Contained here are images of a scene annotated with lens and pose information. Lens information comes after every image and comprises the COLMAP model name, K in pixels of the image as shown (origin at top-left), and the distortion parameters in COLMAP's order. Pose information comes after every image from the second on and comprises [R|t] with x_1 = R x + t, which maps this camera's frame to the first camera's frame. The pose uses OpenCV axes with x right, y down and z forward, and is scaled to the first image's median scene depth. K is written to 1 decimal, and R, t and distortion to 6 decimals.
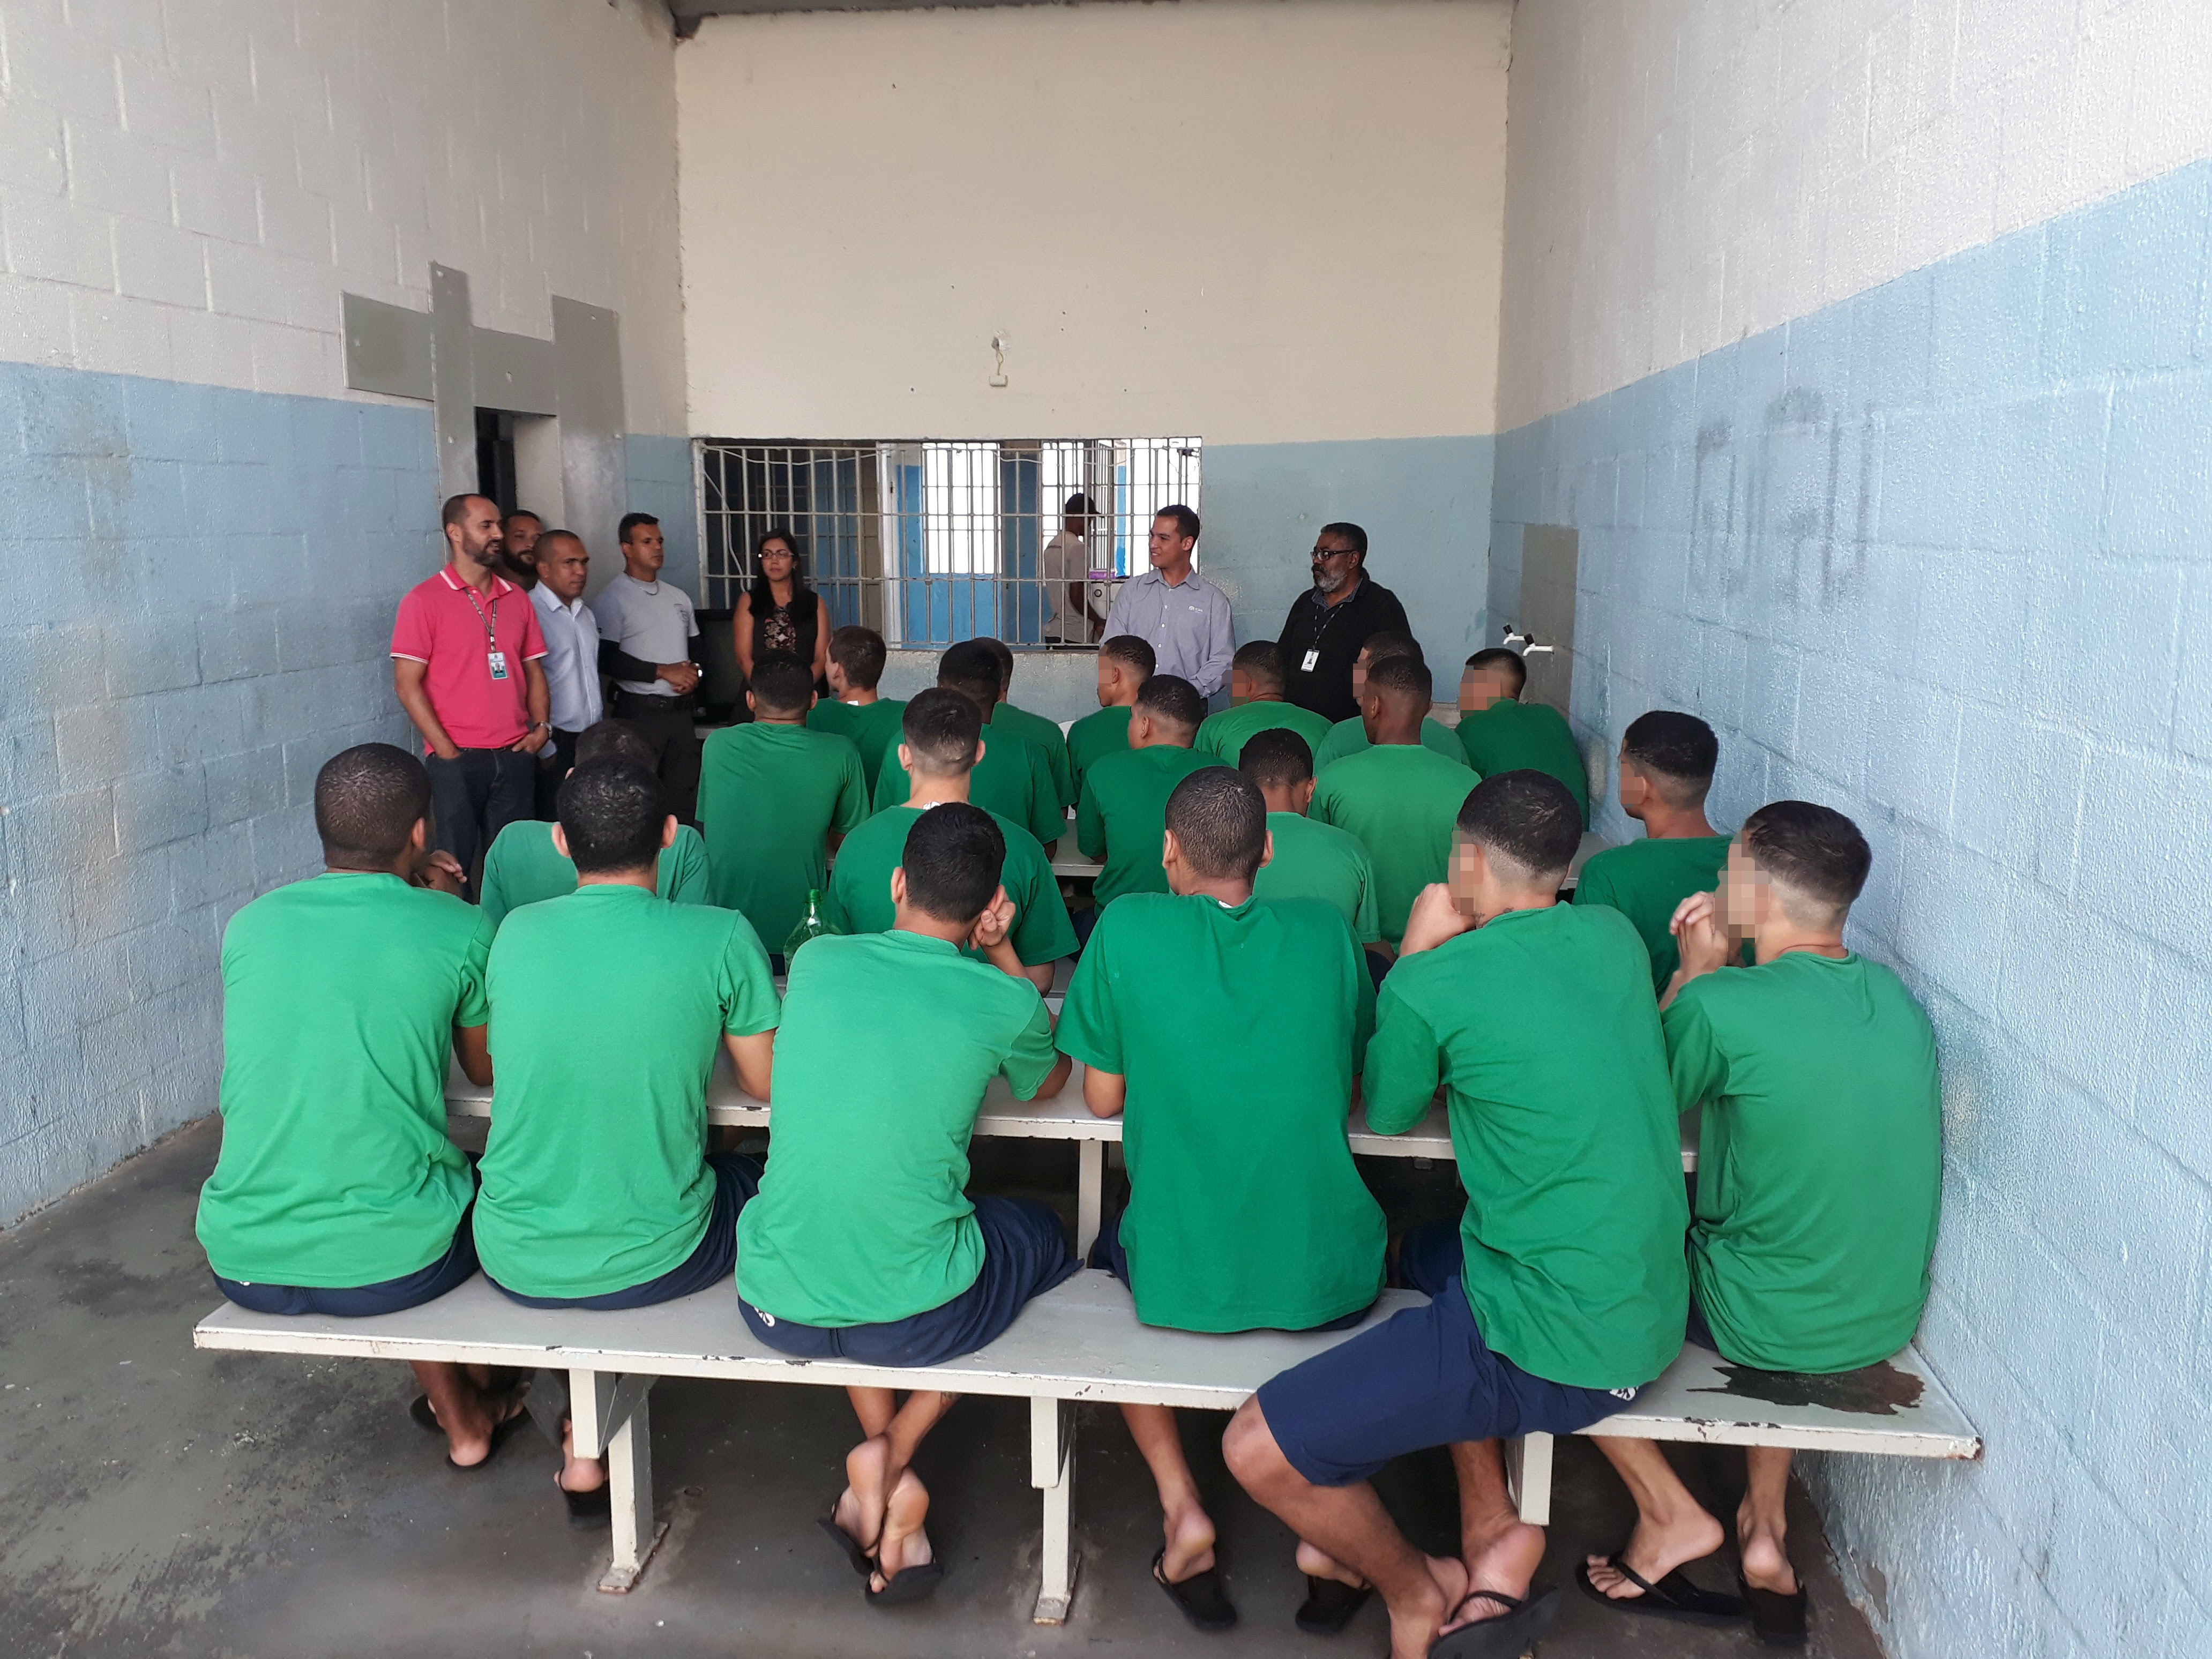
lens RADIAL K [[1762.2, 0, 1106.0], [0, 1762.2, 829.5], [0, 0, 1]] dist [0.000881, 0.008101]
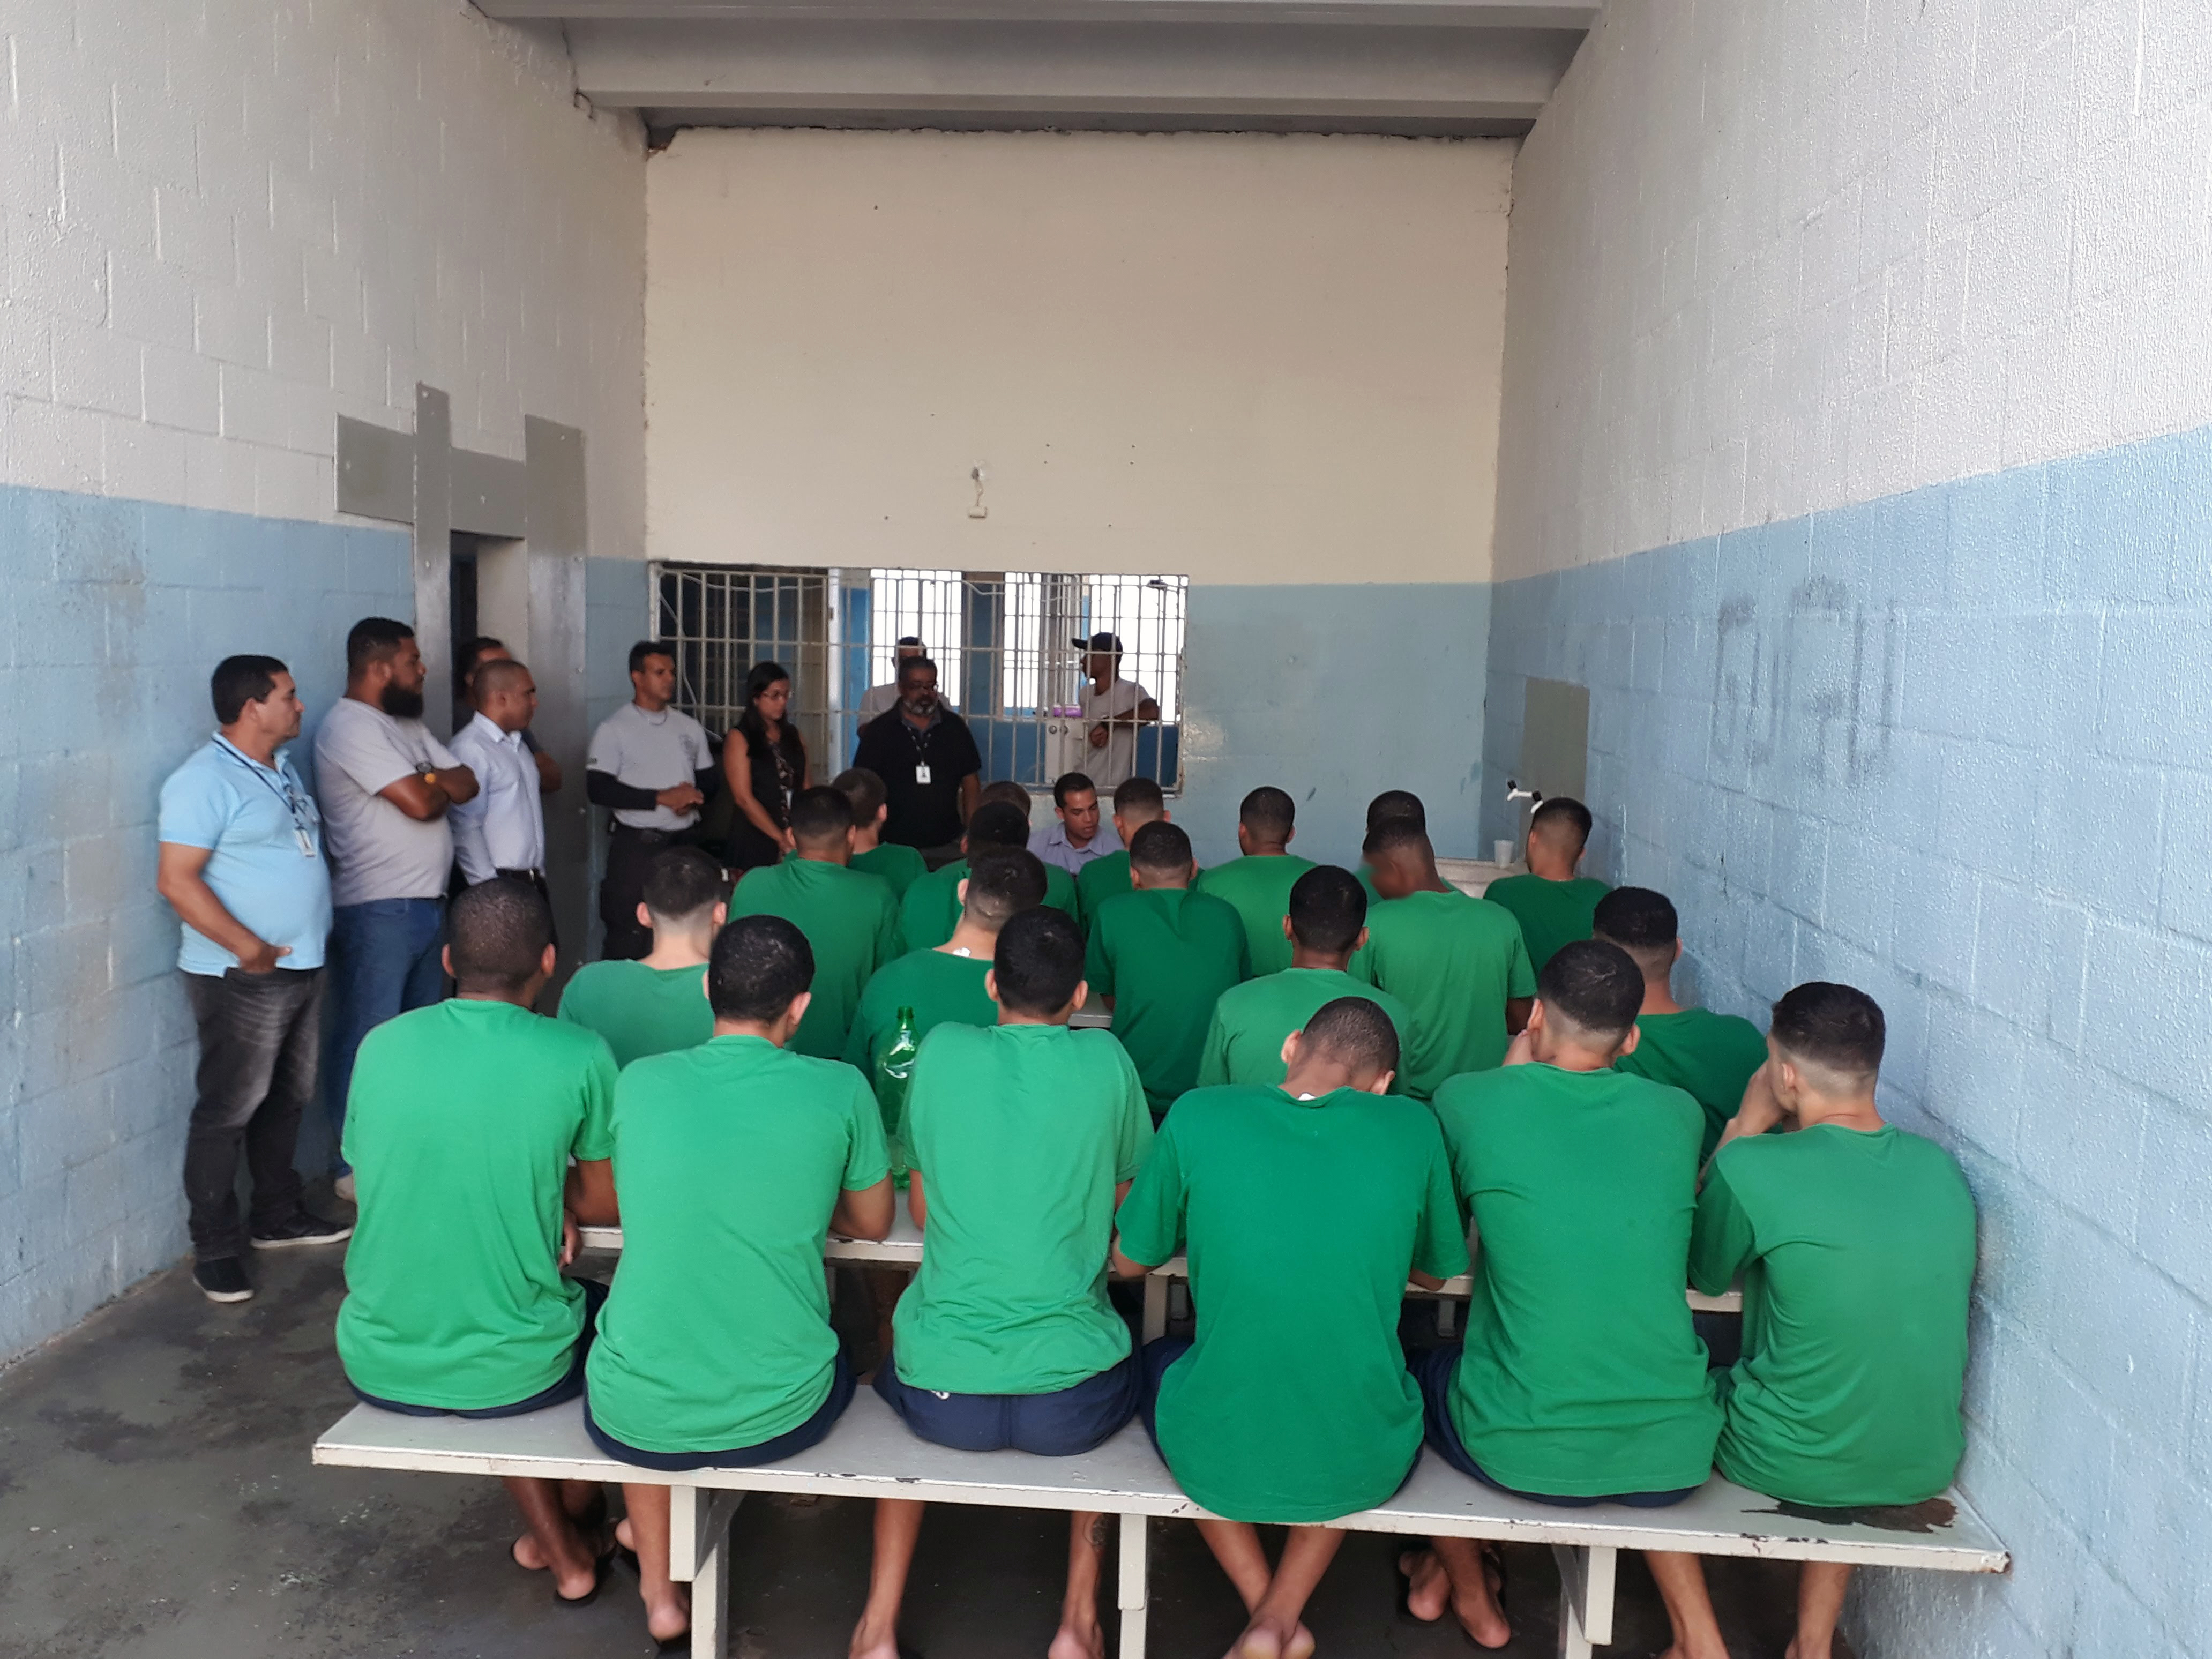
lens RADIAL K [[1991.0, 0, 1106.0], [0, 1991.0, 829.5], [0, 0, 1]] dist [0.009078, -0.001539]
pose [[0.998869, 0.023010, 0.041598, -0.069835], [-0.019597, 0.996549, -0.080666, 0.005568], [-0.043311, 0.079759, 0.995873, -0.135825]]
